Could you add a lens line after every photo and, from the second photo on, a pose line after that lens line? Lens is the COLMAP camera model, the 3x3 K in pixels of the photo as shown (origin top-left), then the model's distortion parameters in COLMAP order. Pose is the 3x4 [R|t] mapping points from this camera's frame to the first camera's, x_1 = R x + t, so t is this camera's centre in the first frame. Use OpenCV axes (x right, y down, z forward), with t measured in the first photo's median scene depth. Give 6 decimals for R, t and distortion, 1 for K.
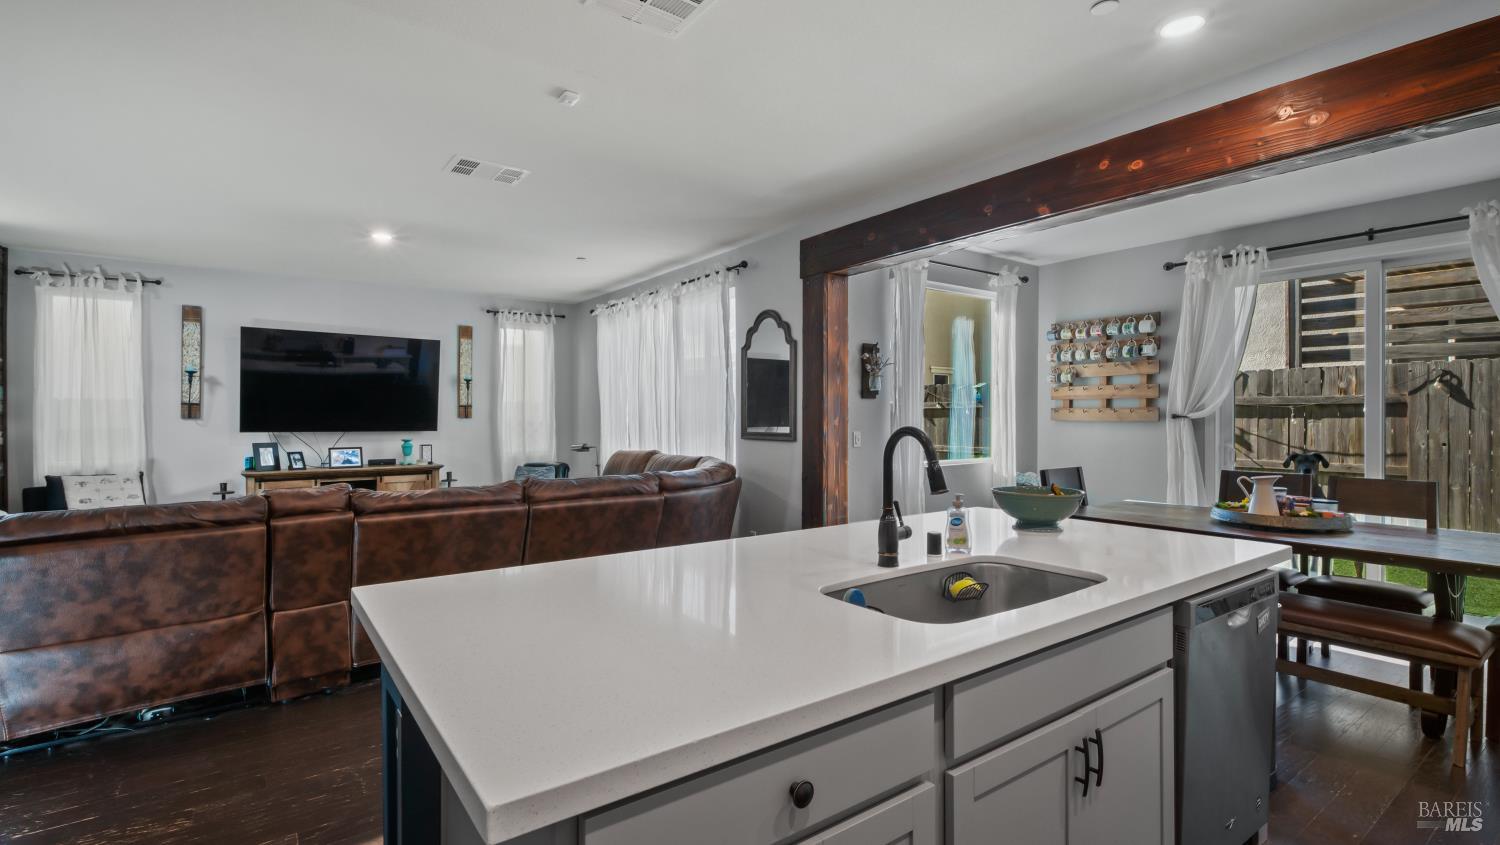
lens RADIAL K [[687.6, 0, 743.3], [0, 687.6, 415.2], [0, 0, 1]] dist [0.004018, 0.000270]
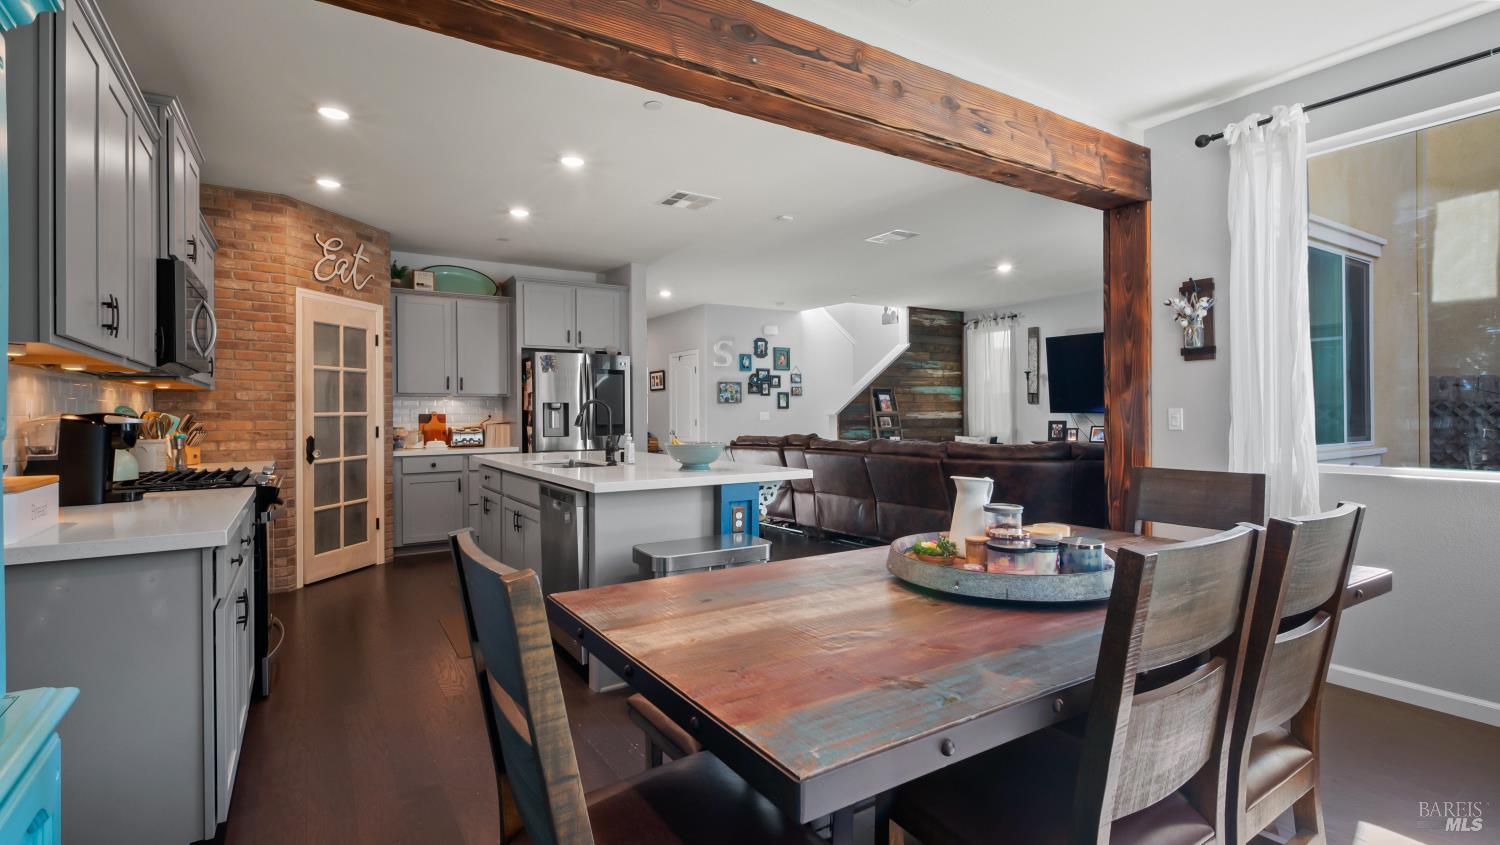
lens RADIAL K [[687.6, 0, 743.3], [0, 687.6, 415.2], [0, 0, 1]] dist [0.004018, 0.000270]
pose [[-0.059166, 0.004508, -0.998238, 0.701026], [0.007599, 0.999963, 0.004066, 0.018764], [0.998219, -0.007345, -0.059198, 0.457450]]
